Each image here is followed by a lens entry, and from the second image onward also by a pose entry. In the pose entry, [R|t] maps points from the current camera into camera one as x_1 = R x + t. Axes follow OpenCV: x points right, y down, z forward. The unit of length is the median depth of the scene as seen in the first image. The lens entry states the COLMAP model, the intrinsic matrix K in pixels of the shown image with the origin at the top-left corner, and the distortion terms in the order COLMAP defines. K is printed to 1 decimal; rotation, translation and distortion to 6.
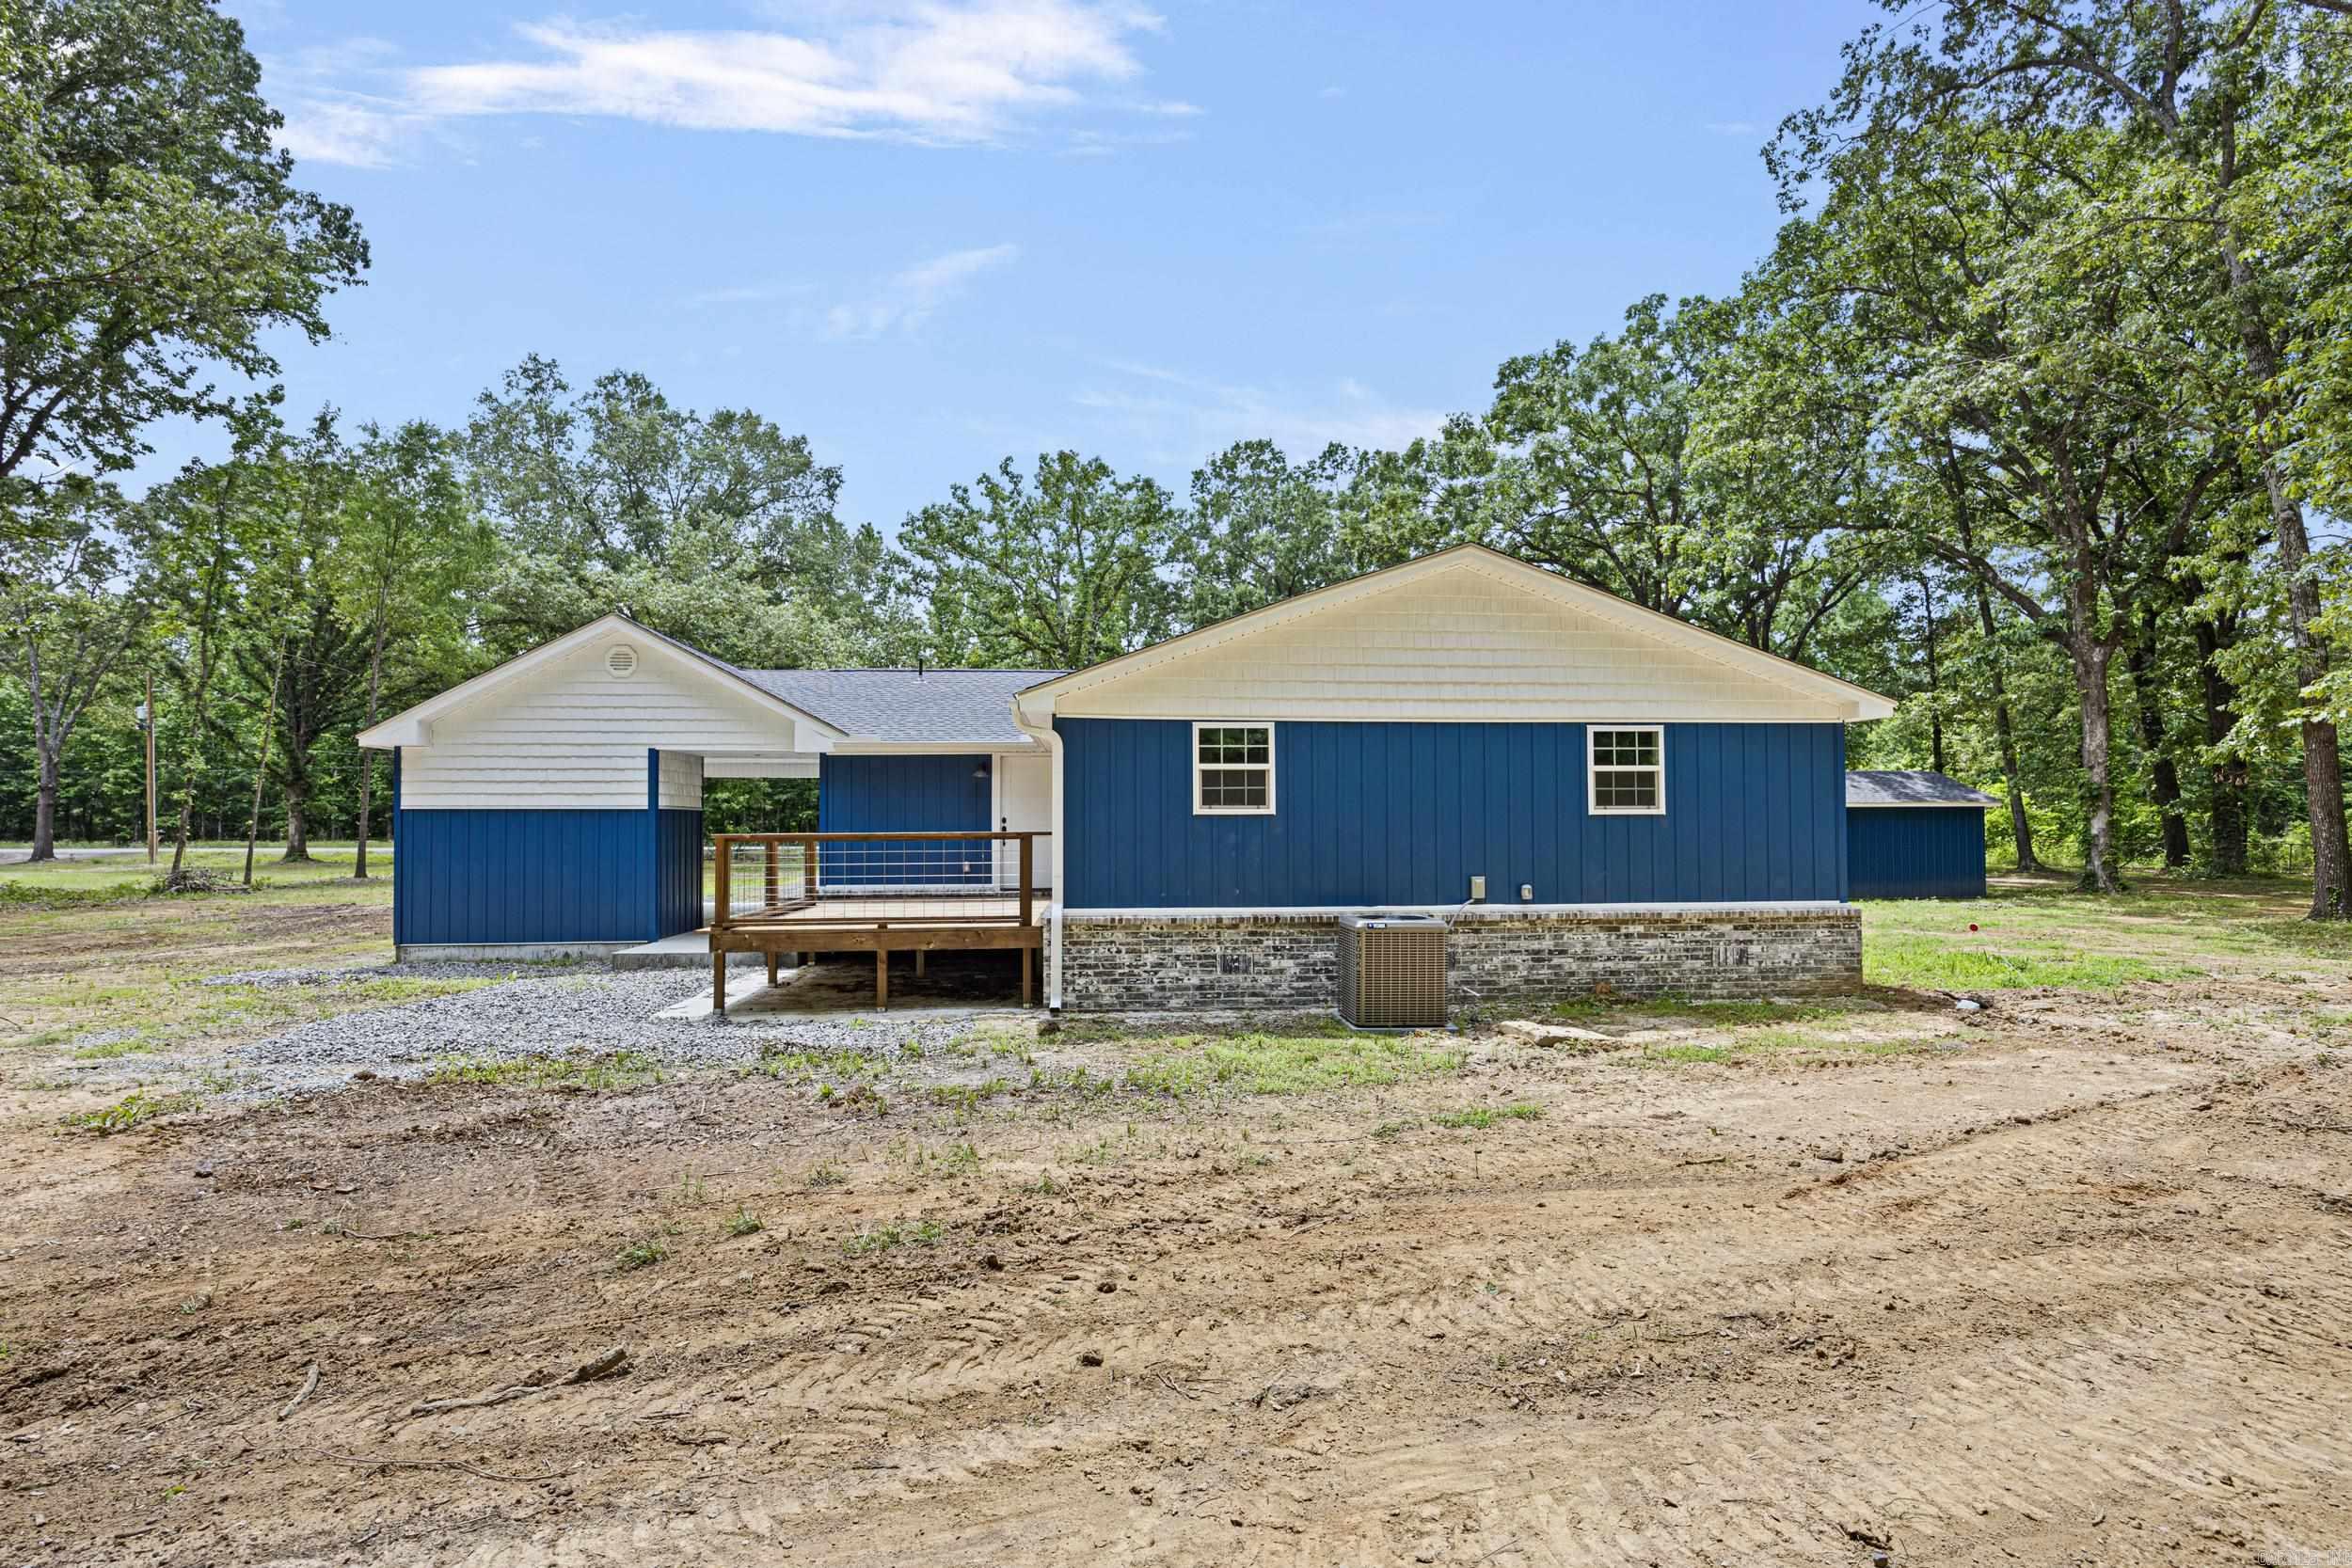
lens RADIAL K [[1147.5, 0, 1192.2], [0, 1147.5, 791.2], [0, 0, 1]] dist [-0.006266, -0.000168]
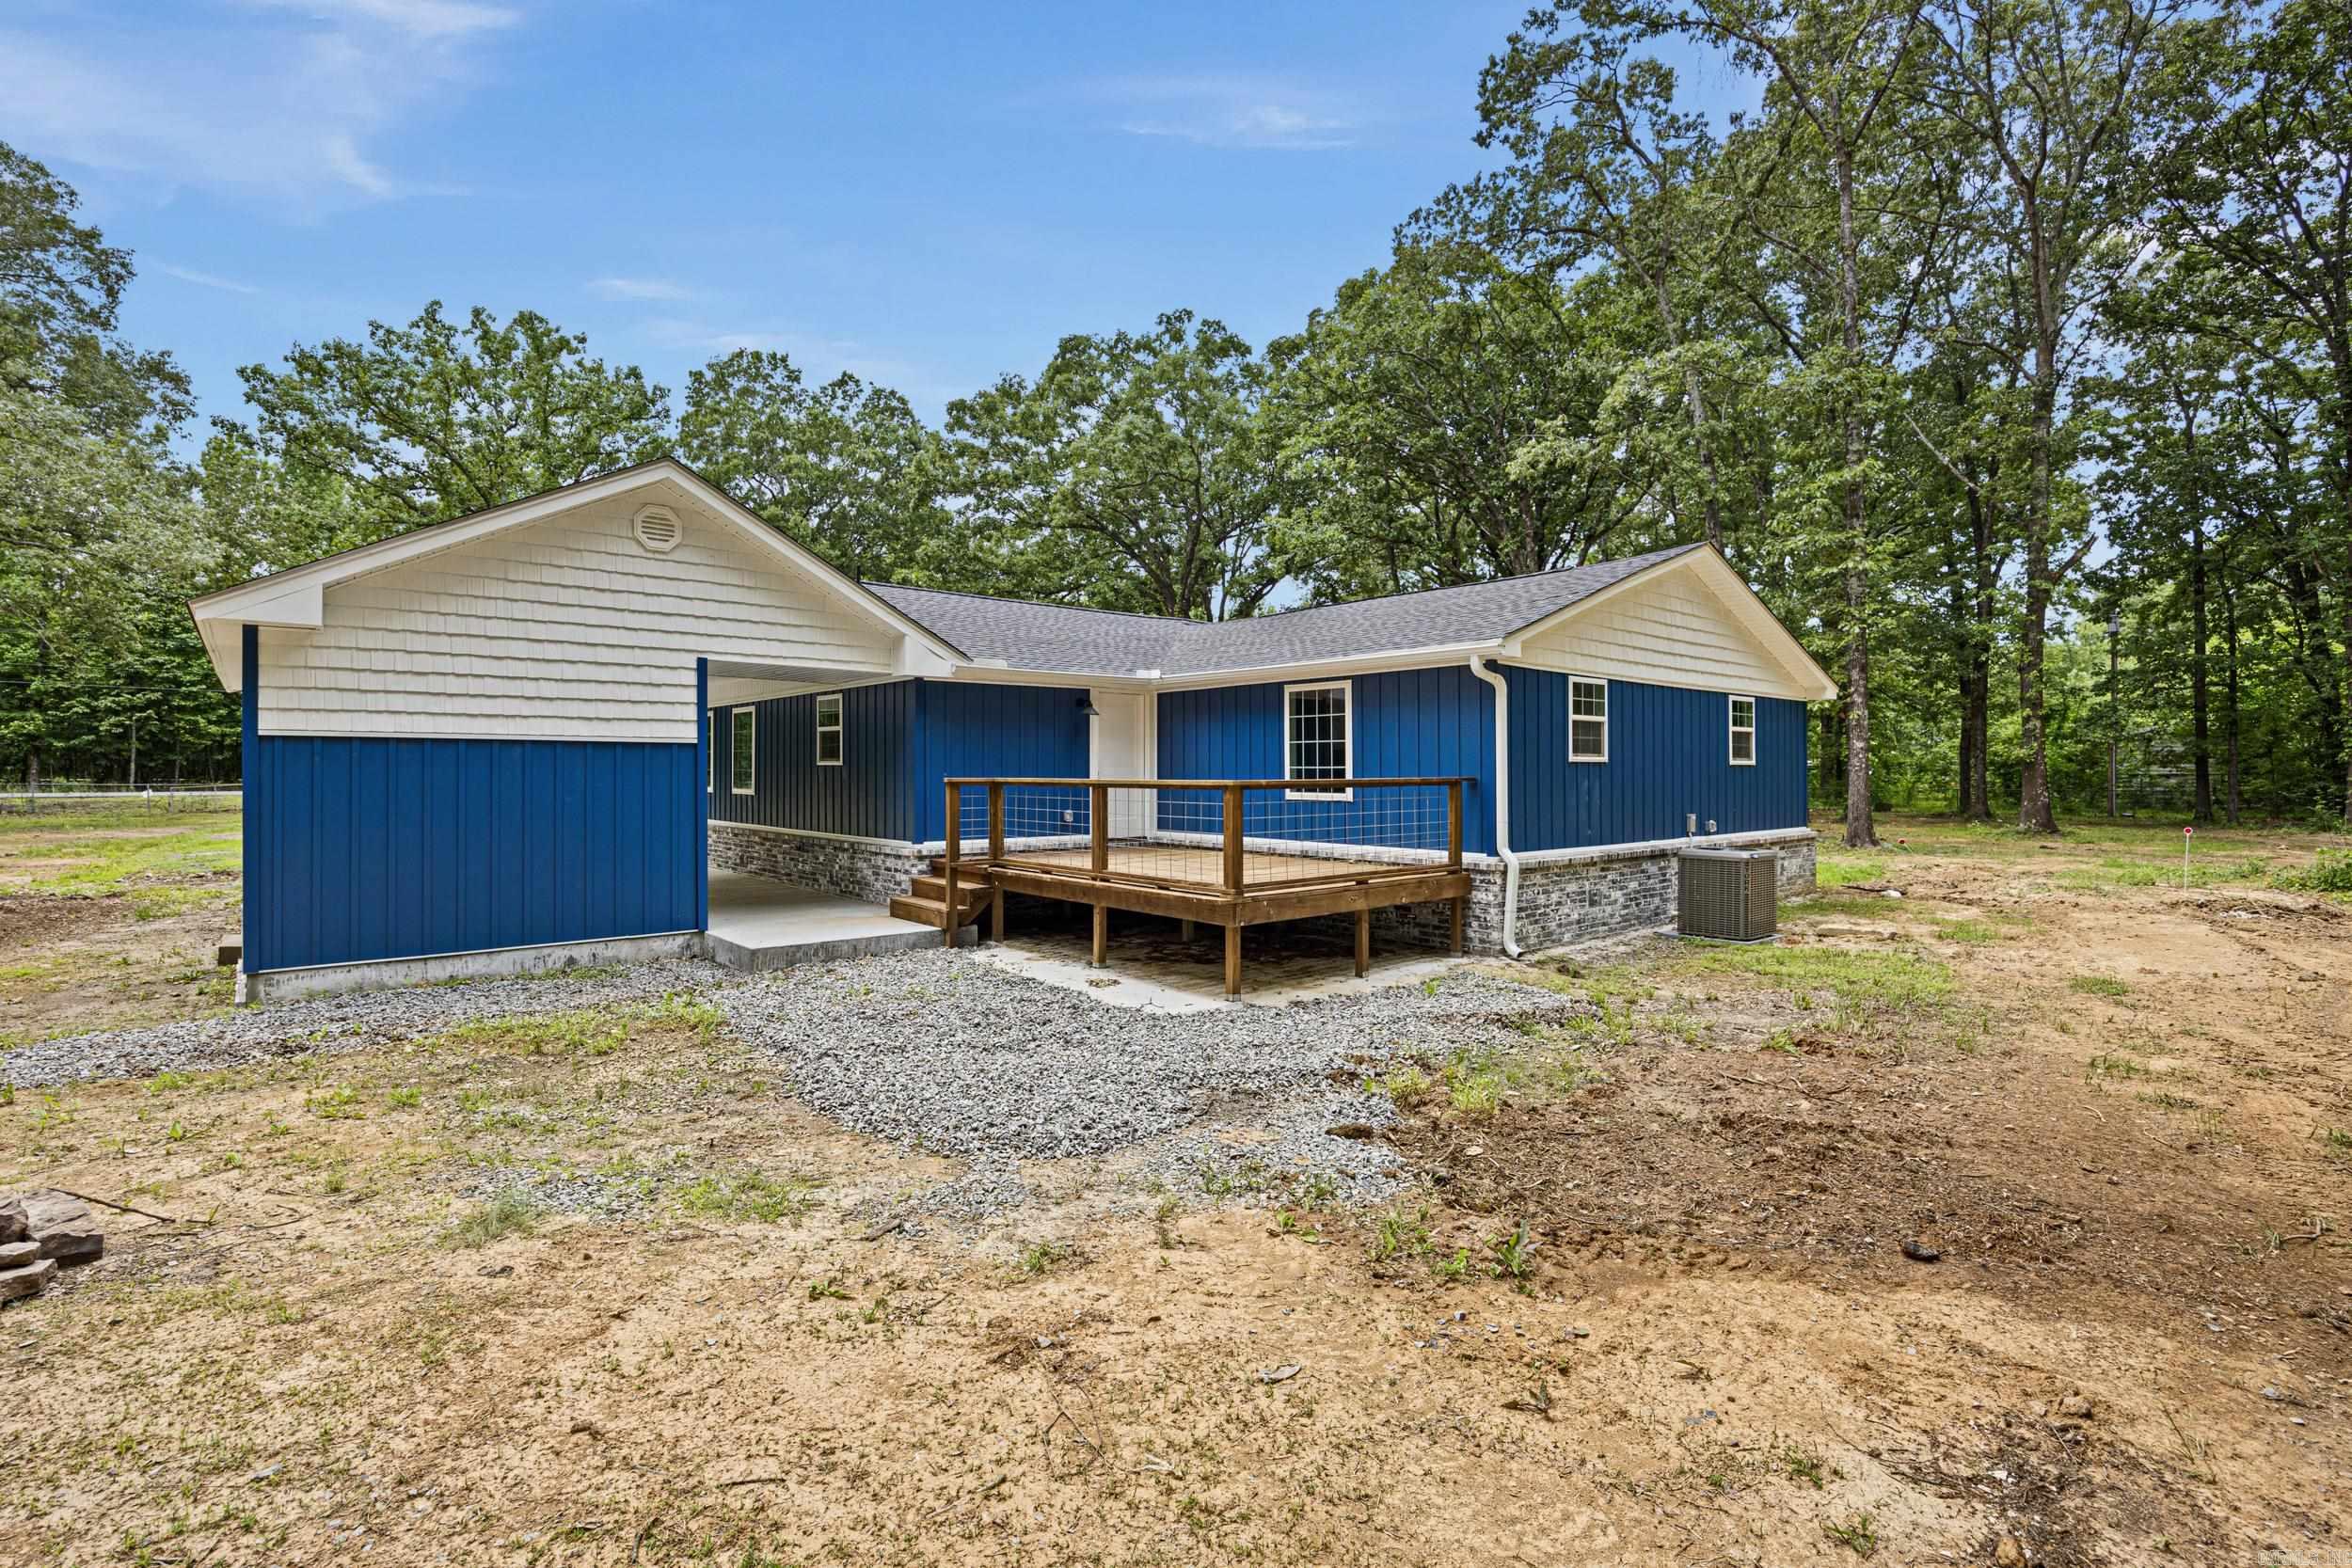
lens RADIAL K [[1091.3, 0, 1180.2], [0, 1091.3, 774.6], [0, 0, 1]] dist [-0.012517, -0.000072]
pose [[0.801154, 0.003503, 0.598448, -0.639126], [-0.023544, 0.999393, 0.025668, 0.010617], [-0.597995, -0.034654, 0.800750, 0.287257]]
